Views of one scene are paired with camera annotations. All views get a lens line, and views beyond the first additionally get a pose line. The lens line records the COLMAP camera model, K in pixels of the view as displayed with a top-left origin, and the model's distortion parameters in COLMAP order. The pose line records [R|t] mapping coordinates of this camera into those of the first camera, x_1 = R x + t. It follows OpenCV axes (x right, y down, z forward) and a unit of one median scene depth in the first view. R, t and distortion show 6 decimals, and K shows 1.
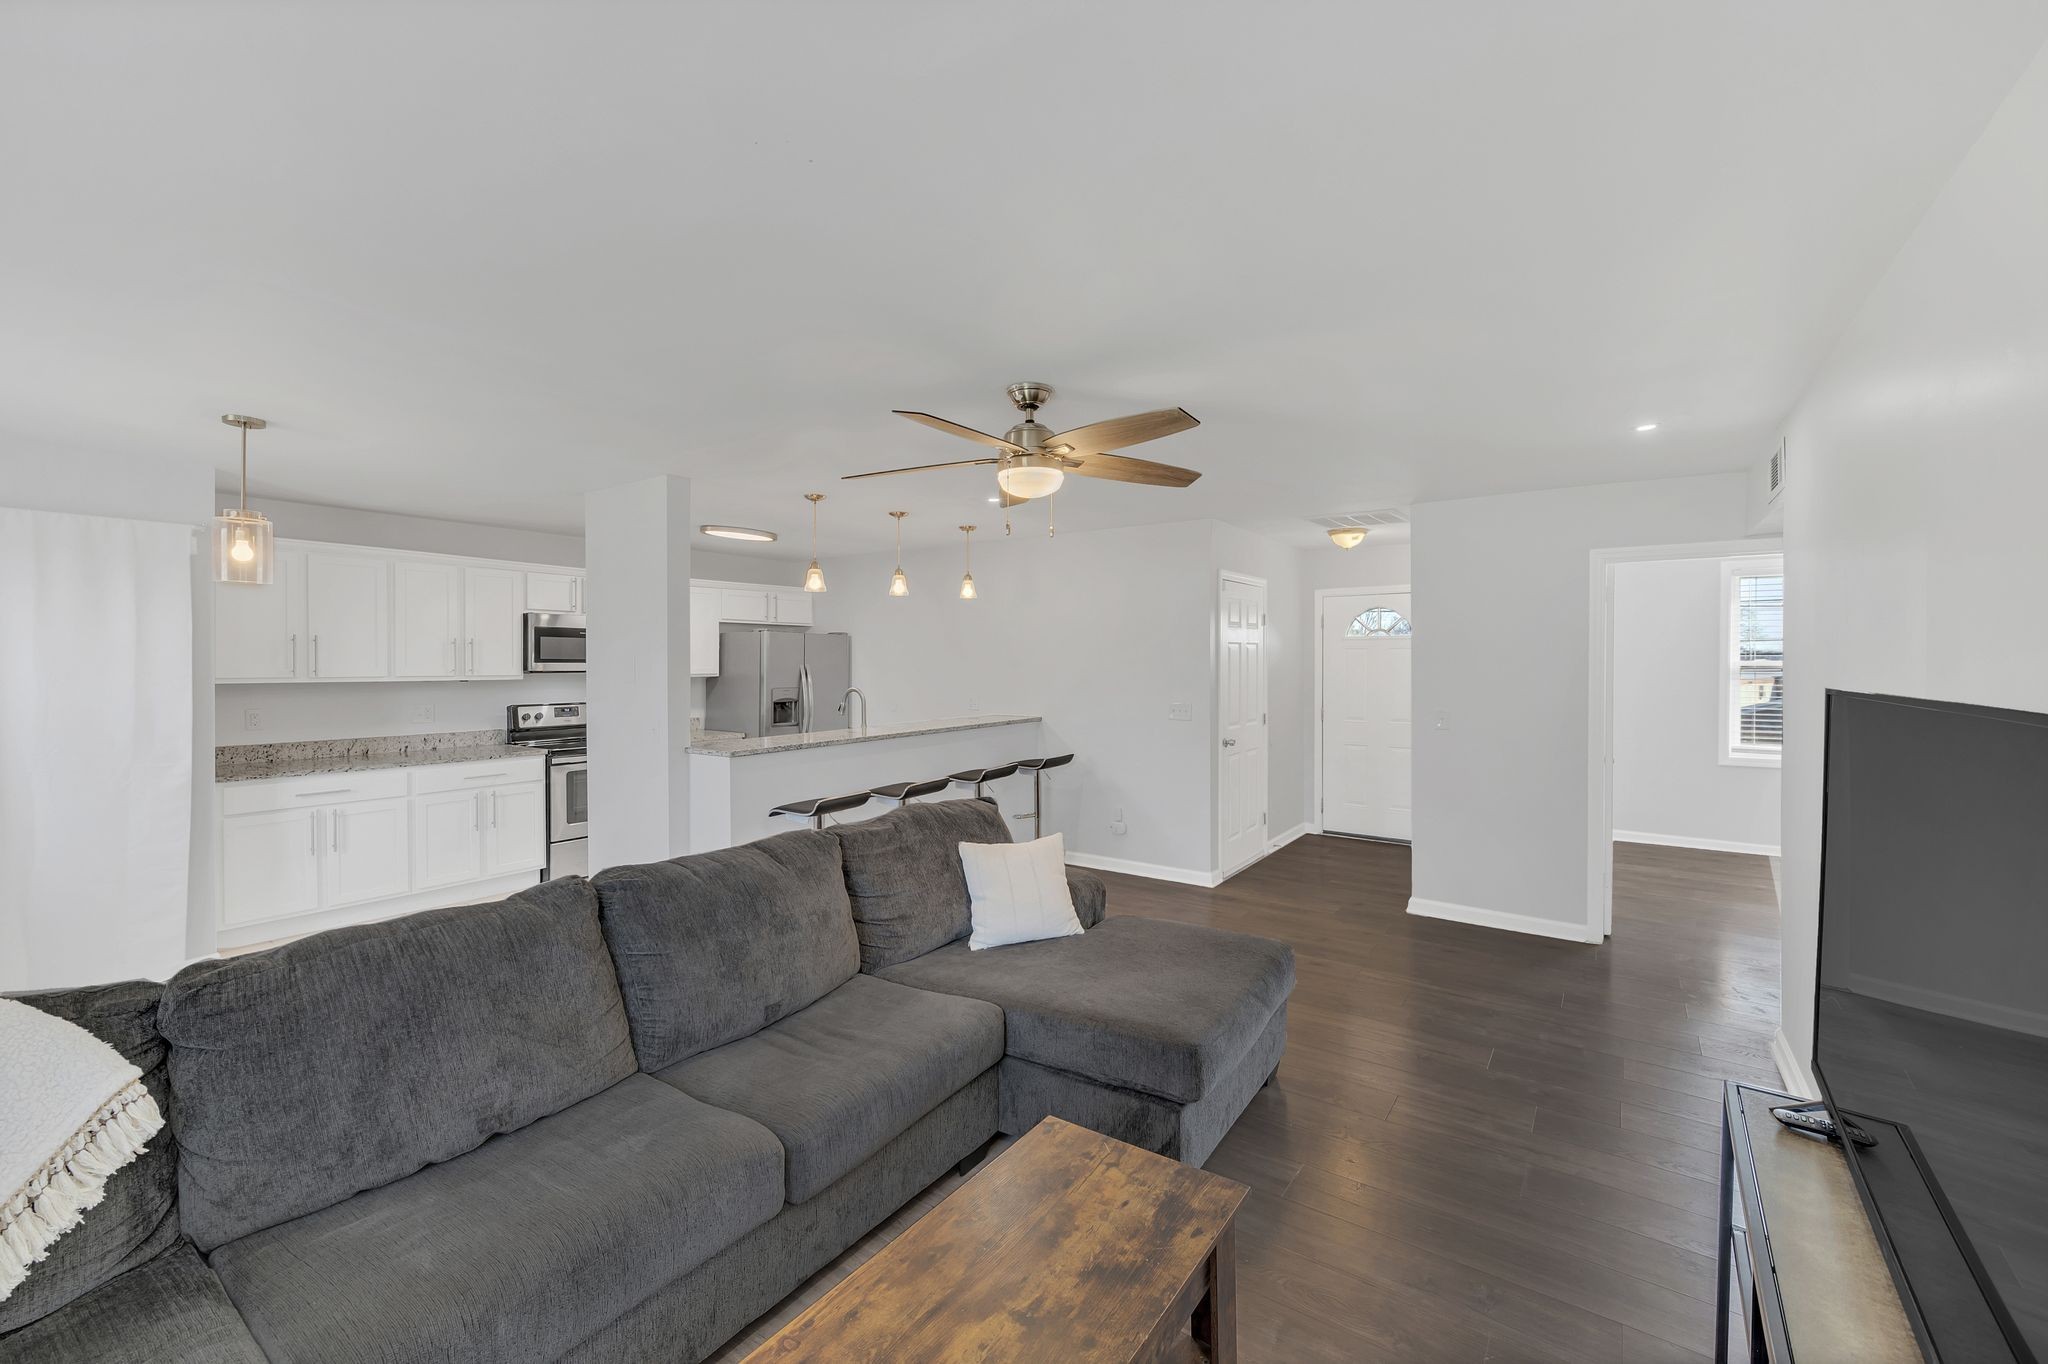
lens RADIAL K [[839.1, 0, 1023.4], [0, 839.1, 674.4], [0, 0, 1]] dist [0.001734, 0.000239]
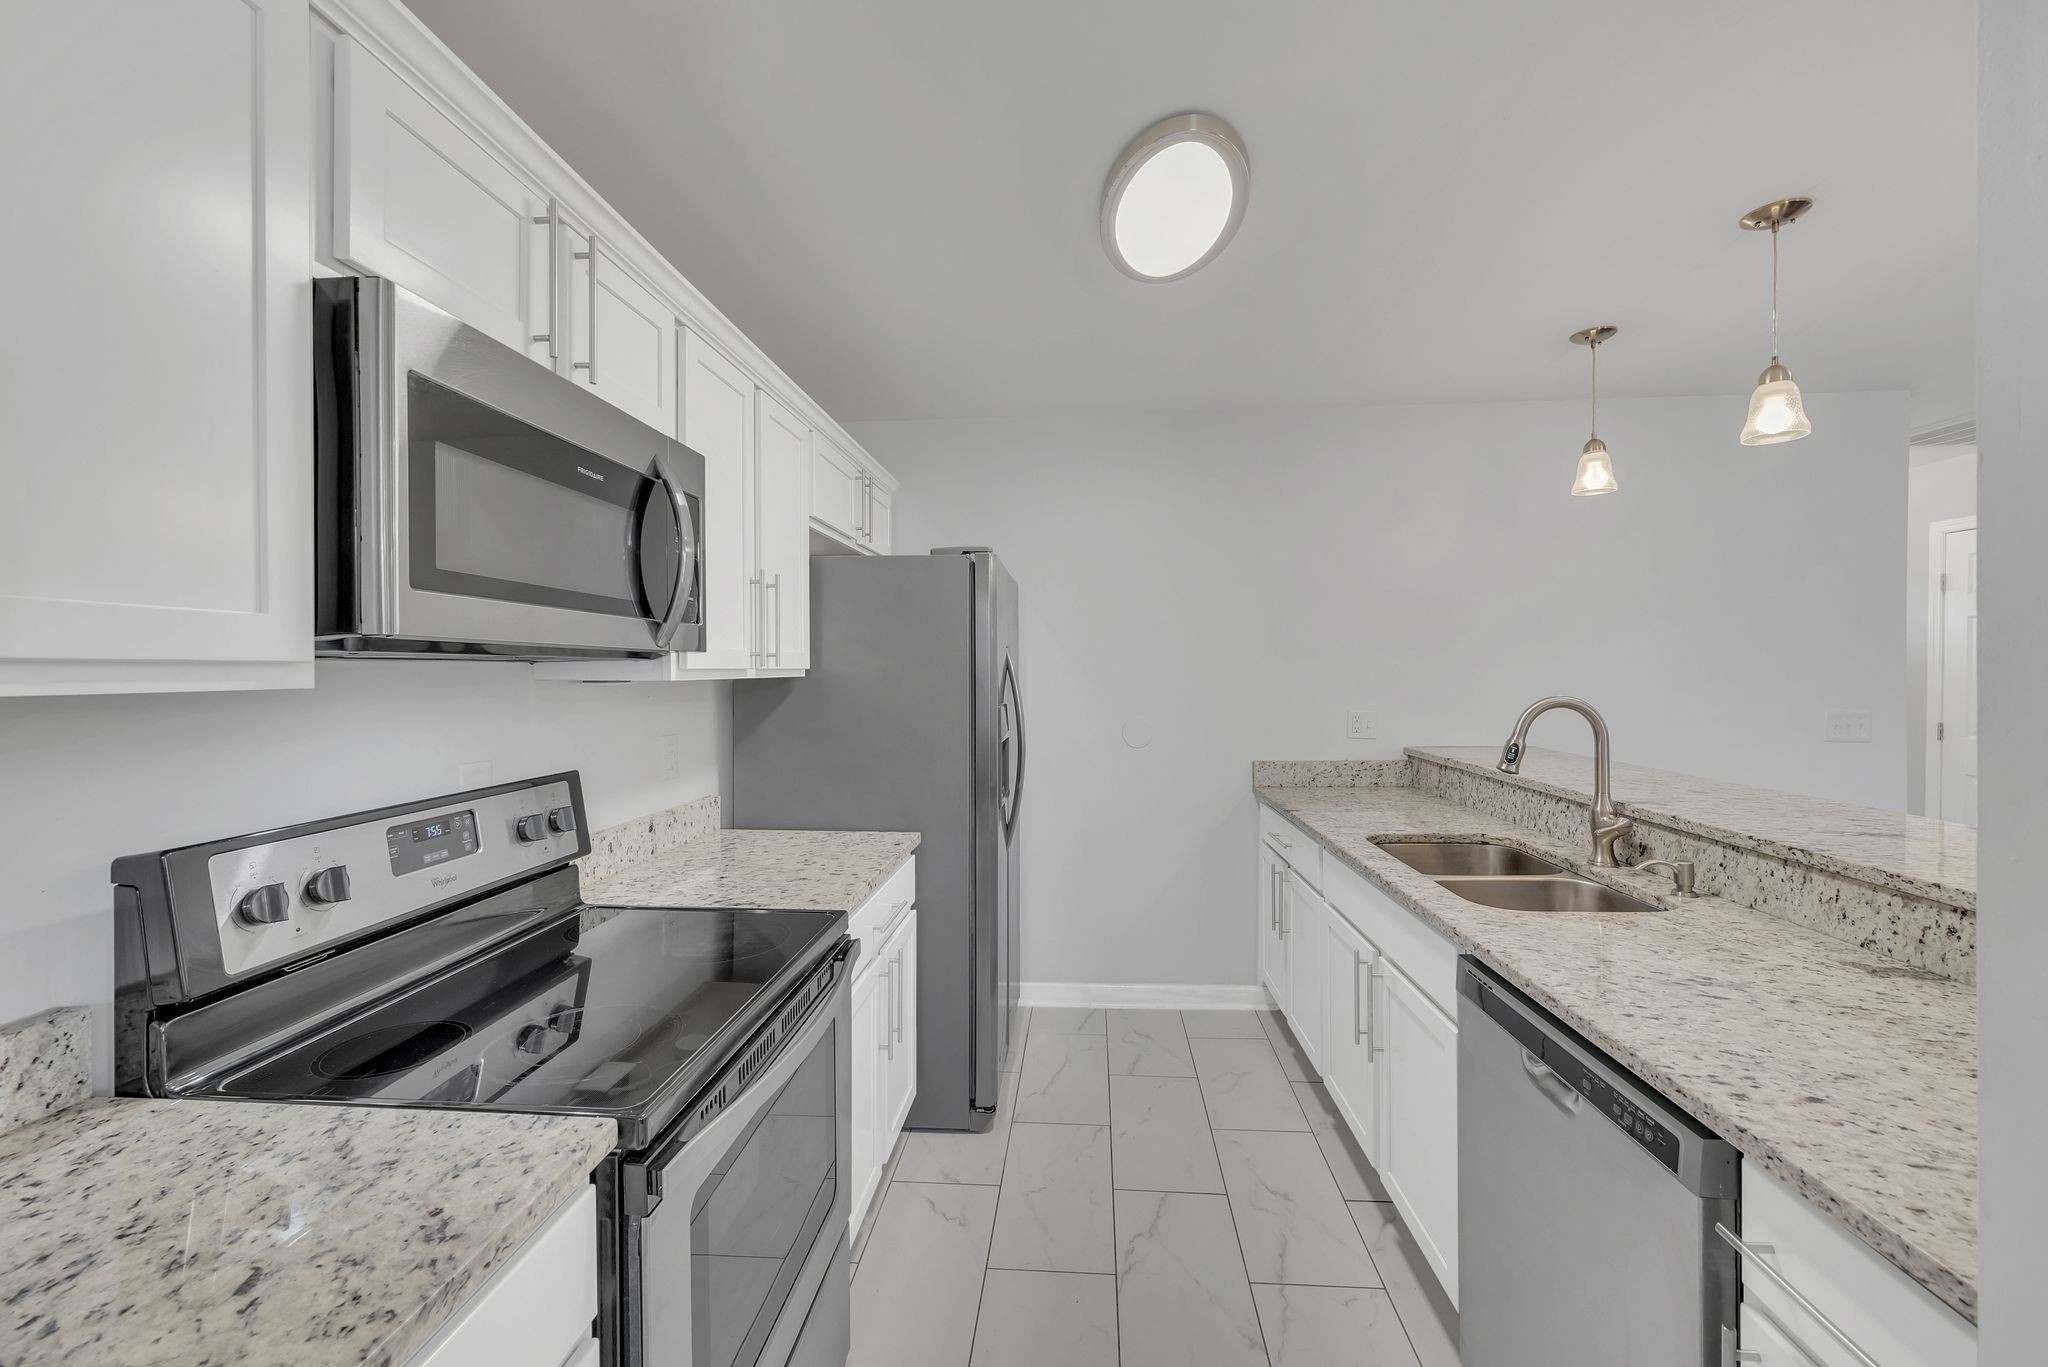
lens RADIAL K [[839.1, 0, 1023.4], [0, 839.1, 675.9], [0, 0, 1]] dist [0.001734, 0.000239]
pose [[0.850039, -0.009018, 0.526643, -0.572282], [0.013566, 0.999897, -0.004774, 0.006214], [-0.526545, 0.011203, 0.850073, 0.799591]]
